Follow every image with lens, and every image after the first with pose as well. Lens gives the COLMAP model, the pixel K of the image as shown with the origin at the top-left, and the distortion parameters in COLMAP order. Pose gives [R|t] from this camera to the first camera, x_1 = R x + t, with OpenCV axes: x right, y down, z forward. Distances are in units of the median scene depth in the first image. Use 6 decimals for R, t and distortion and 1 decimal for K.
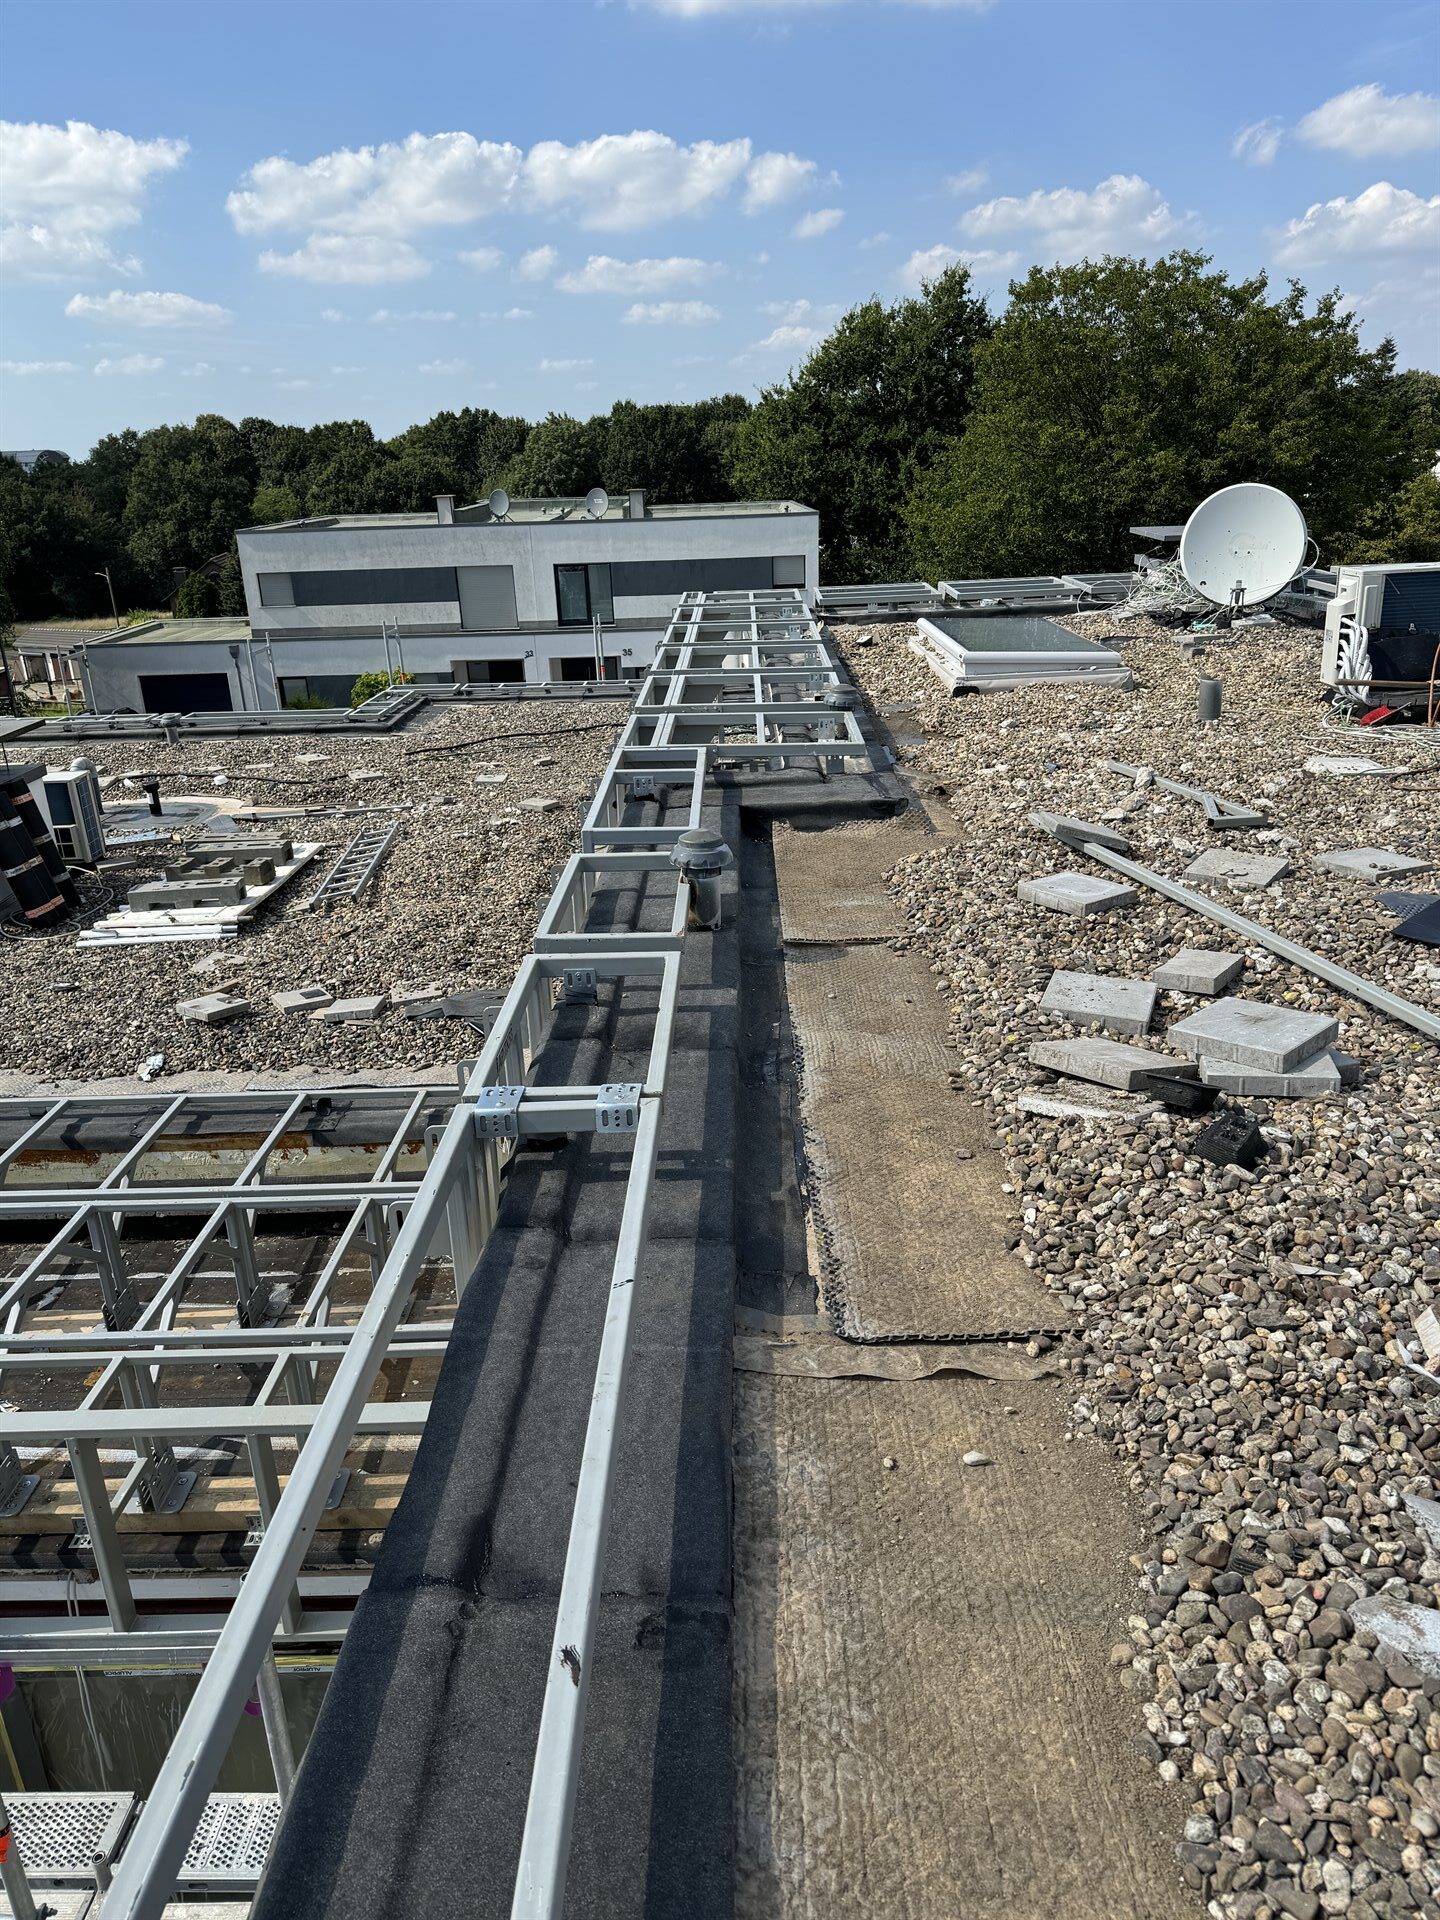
lens RADIAL K [[1340.9, 0, 723.6], [0, 1340.9, 978.1], [0, 0, 1]] dist [0.060534, -0.076075]
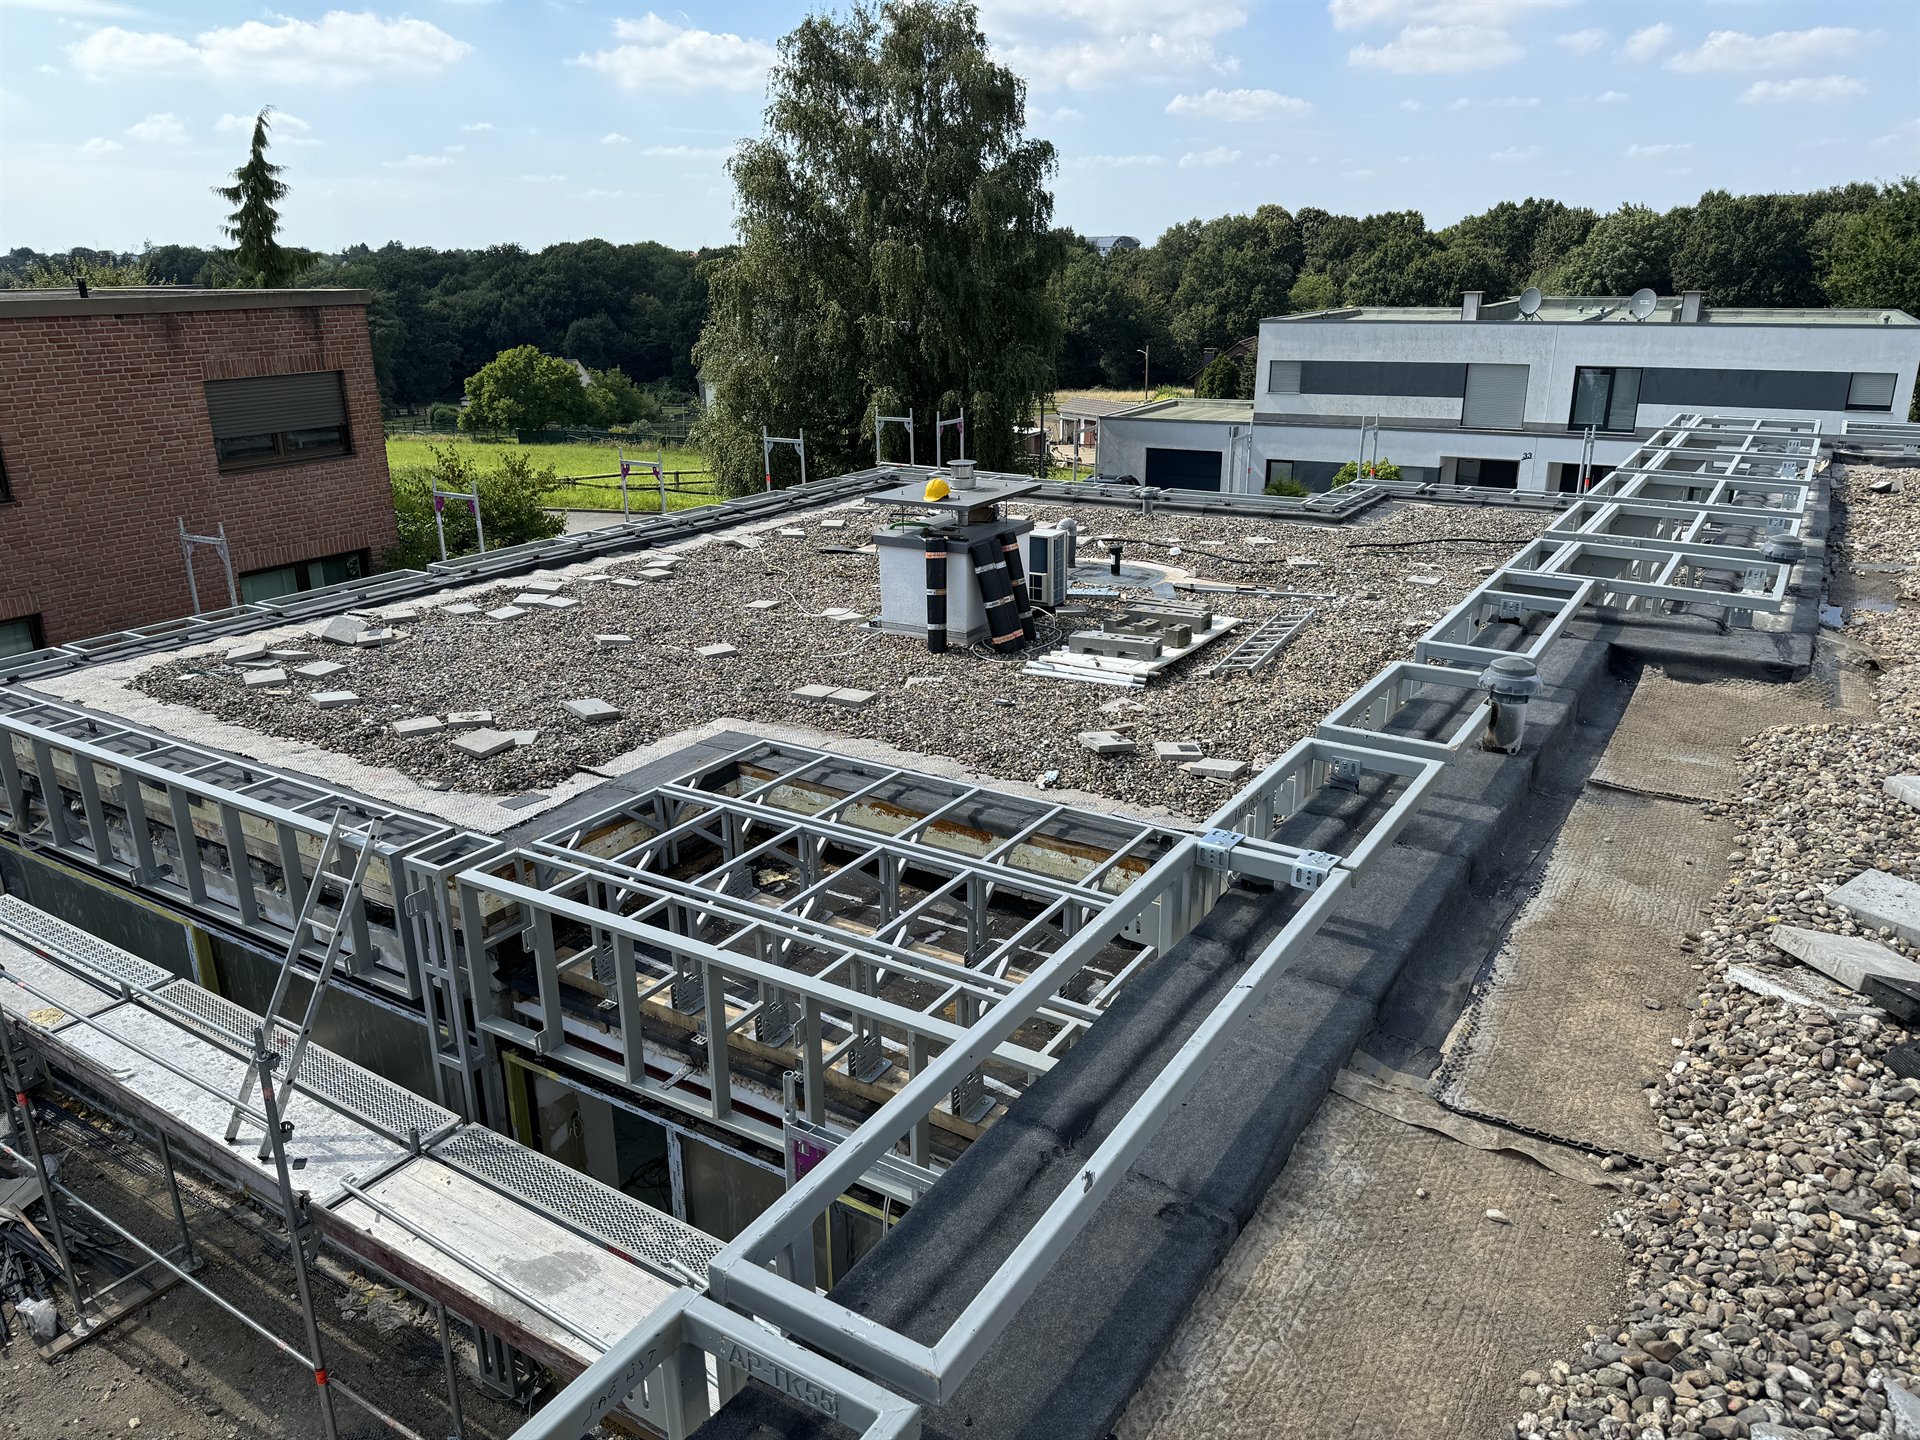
lens RADIAL K [[1362.7, 0, 964.3], [0, 1362.7, 808.8], [0, 0, 1]] dist [0.000708, -0.009893]
pose [[0.848798, 0.221195, -0.480223, 0.098301], [-0.205057, 0.974910, 0.086613, 0.000728], [0.487332, 0.024956, 0.872860, -0.093512]]
